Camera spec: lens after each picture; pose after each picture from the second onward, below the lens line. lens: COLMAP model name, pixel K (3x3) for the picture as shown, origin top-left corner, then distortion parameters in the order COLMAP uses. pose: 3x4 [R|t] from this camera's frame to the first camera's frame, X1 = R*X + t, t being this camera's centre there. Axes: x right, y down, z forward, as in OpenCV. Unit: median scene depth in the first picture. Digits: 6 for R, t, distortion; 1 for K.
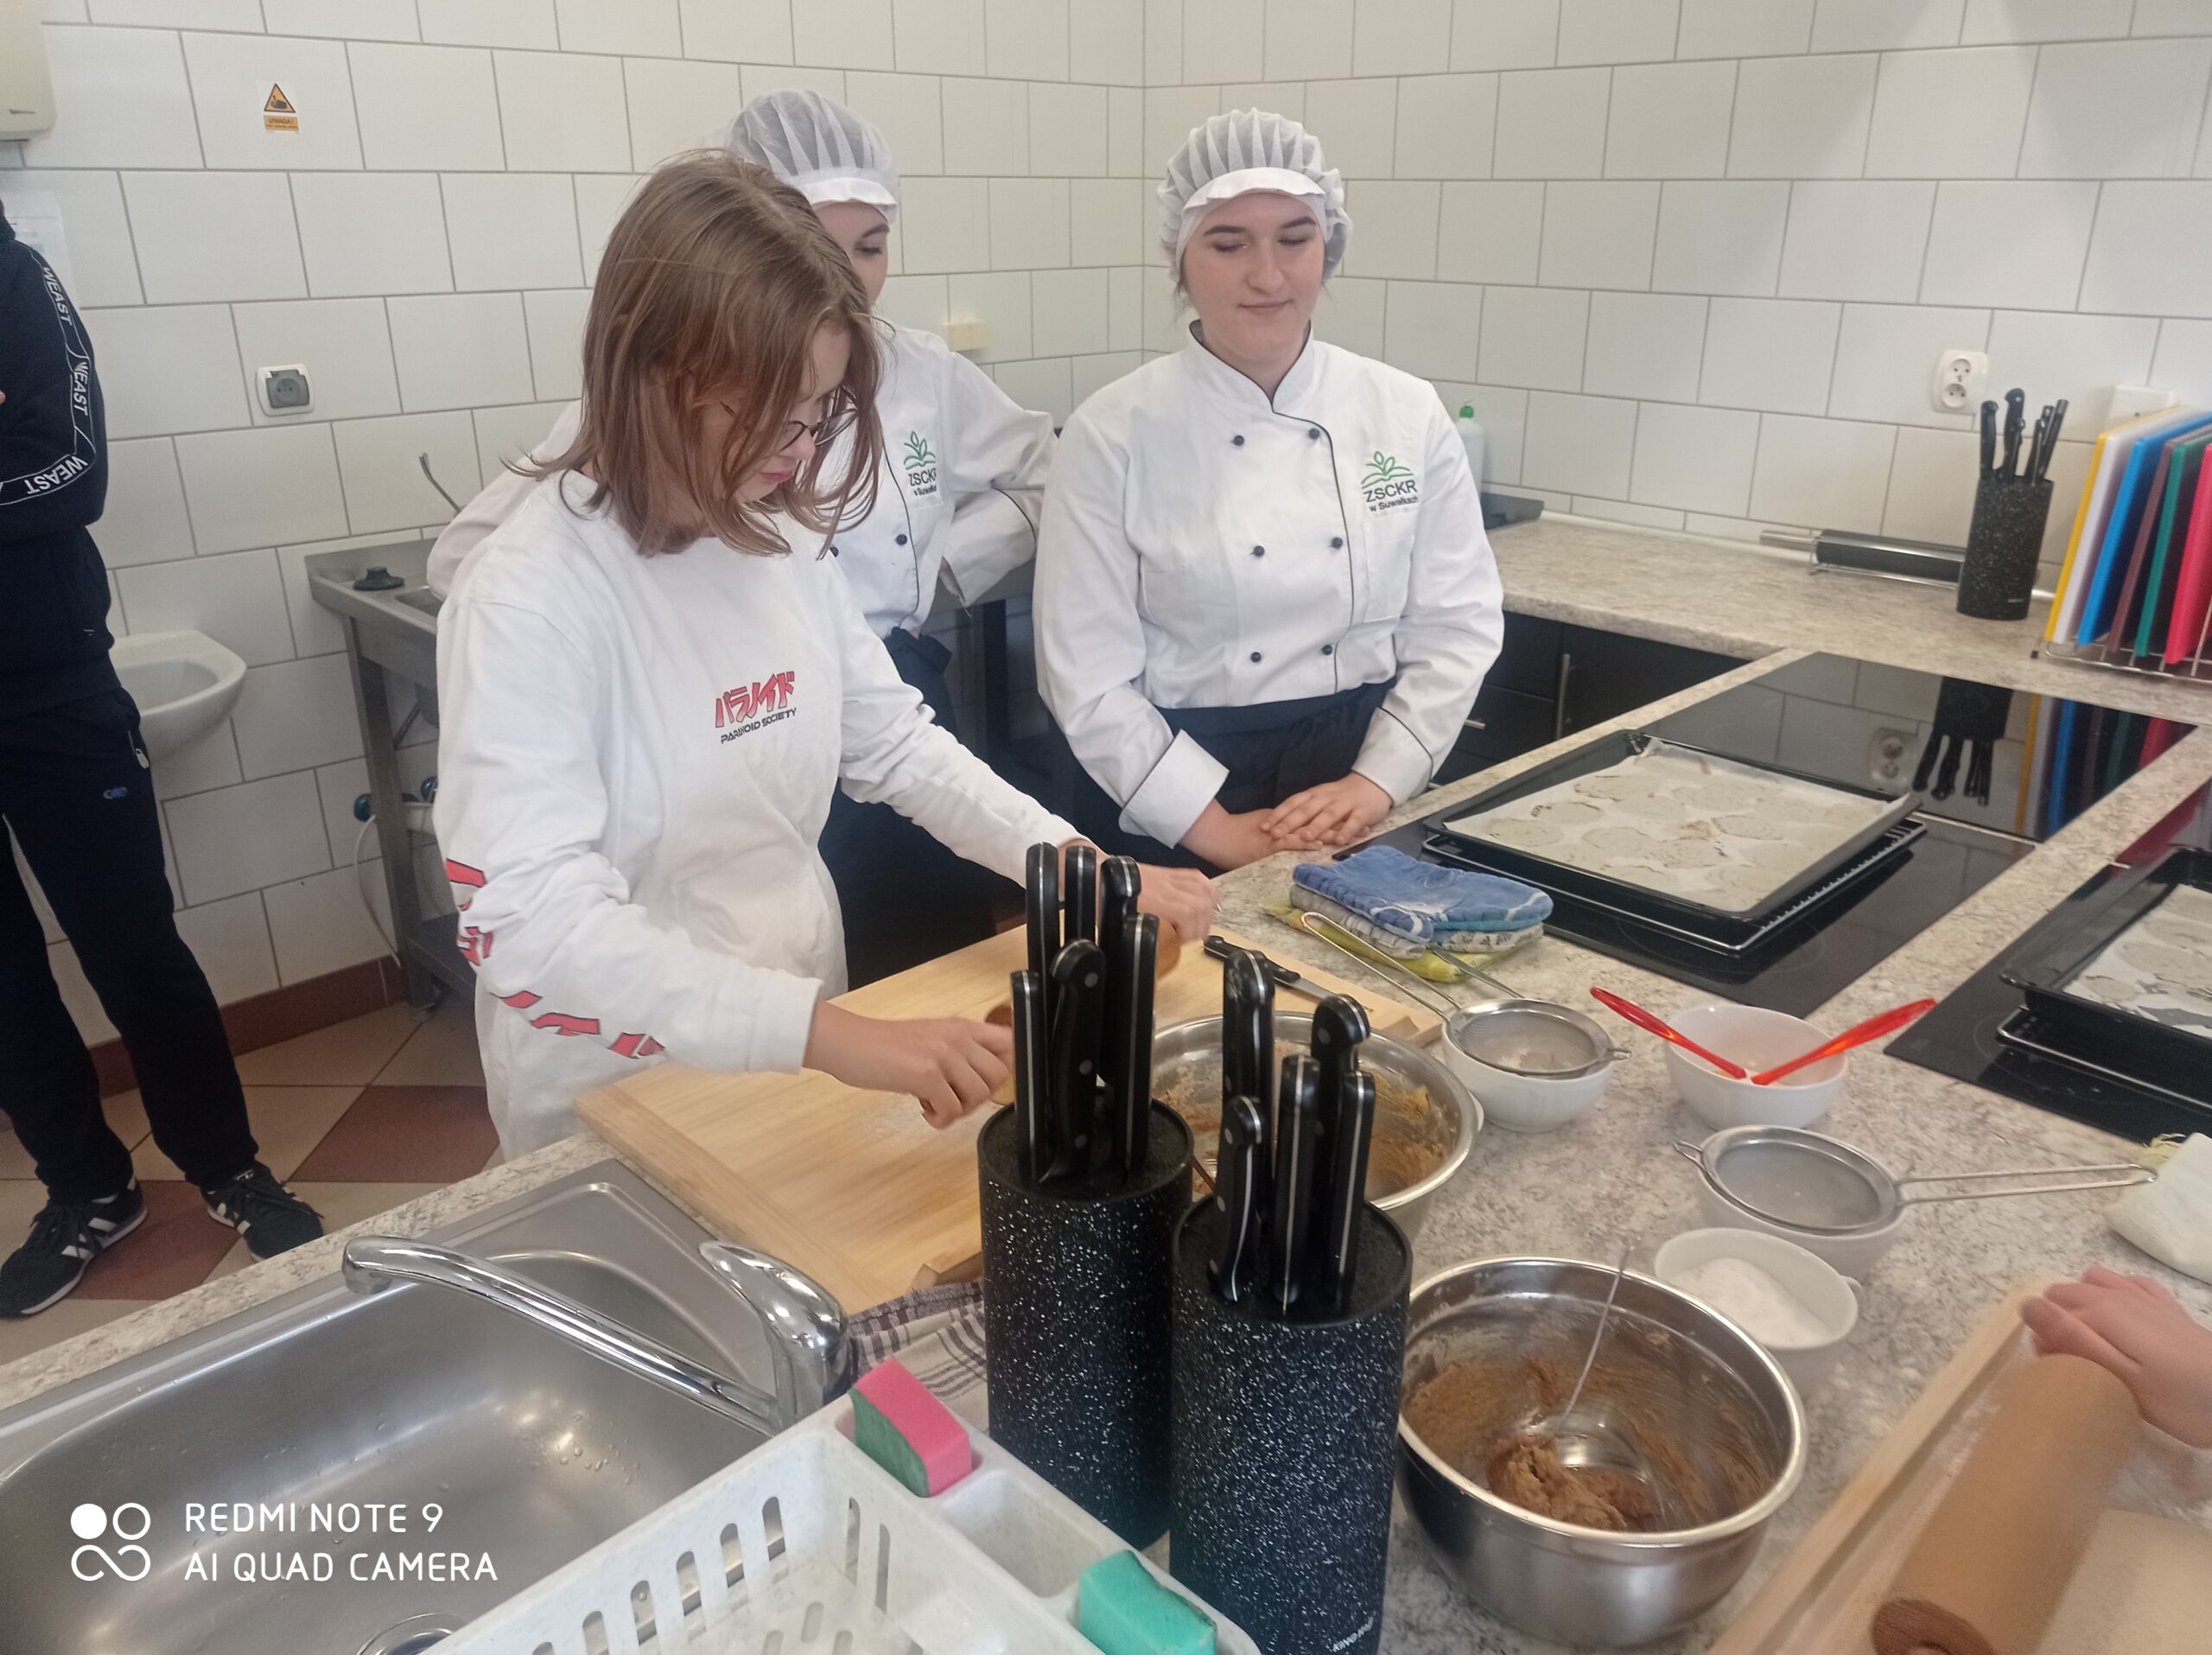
lens RADIAL K [[1654.7, 0, 1107.7], [0, 1654.7, 831.0], [0, 0, 1]] dist [0.013280, -0.021587]
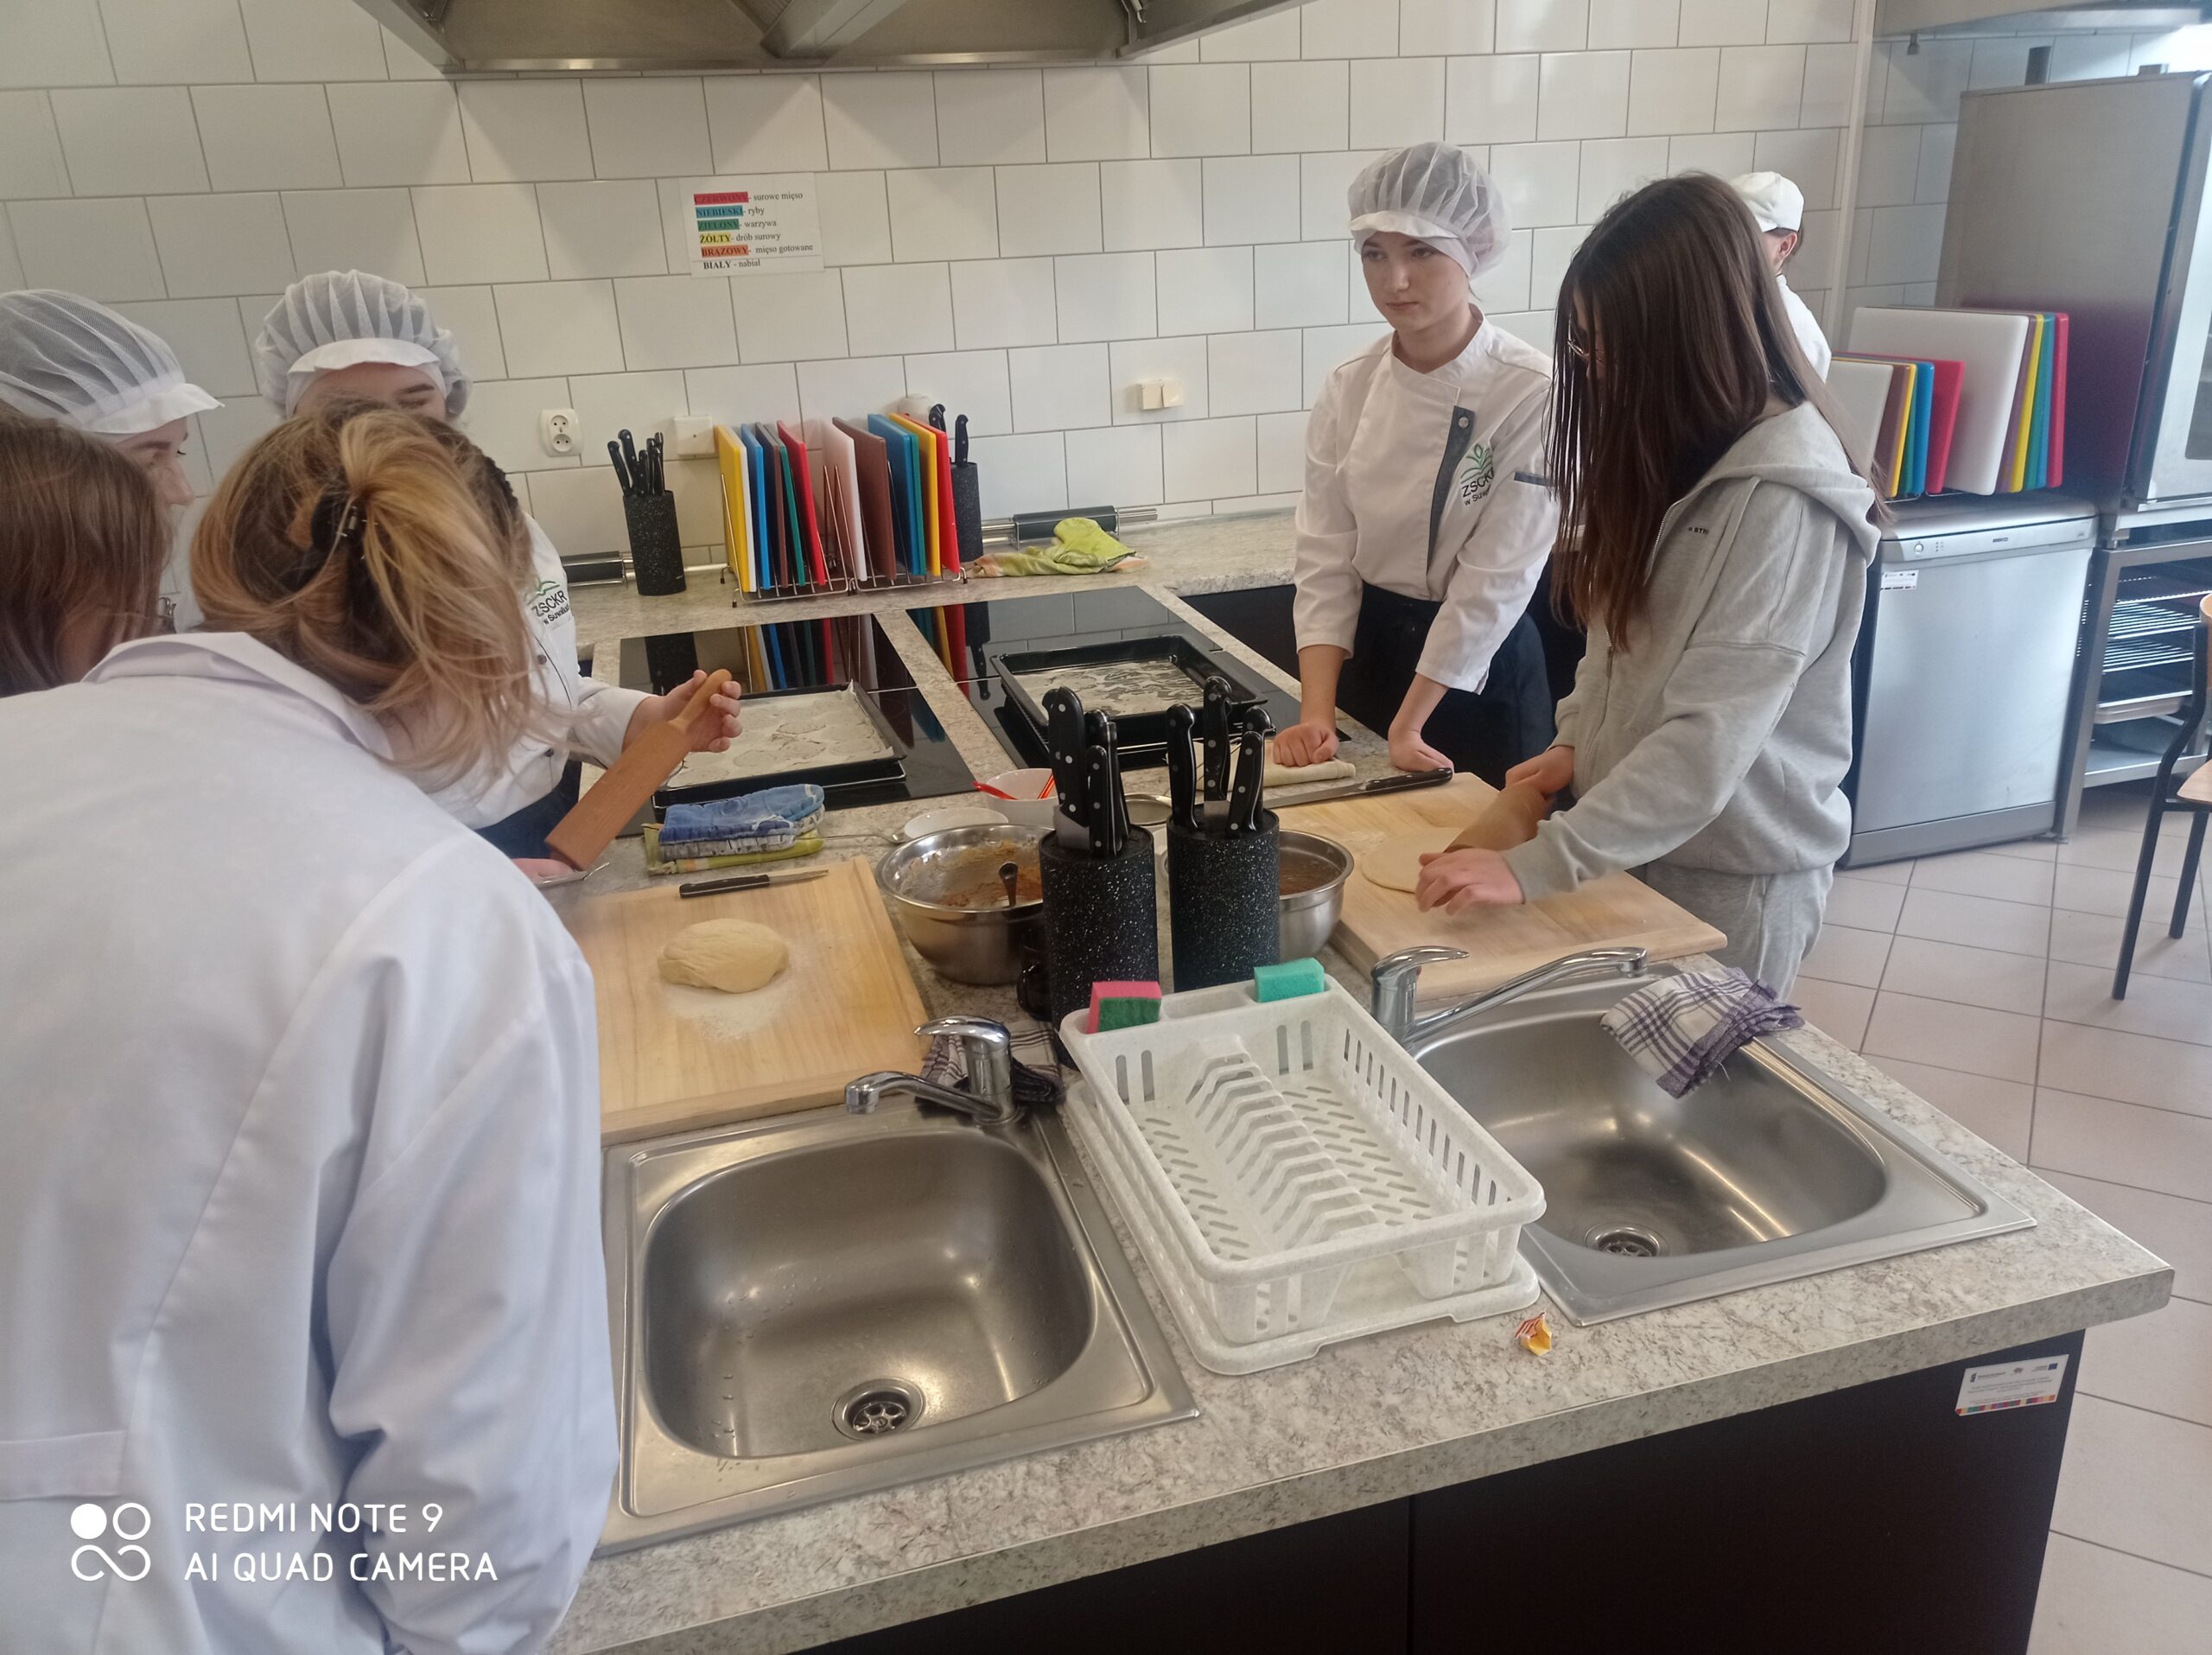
lens RADIAL K [[1654.7, 0, 1106.8], [0, 1654.7, 829.0], [0, 0, 1]] dist [0.013280, -0.021587]
pose [[0.483223, -0.332672, 0.809830, -0.480179], [0.365343, 0.917229, 0.158791, -0.036880], [-0.795625, 0.219134, 0.564766, -0.015576]]
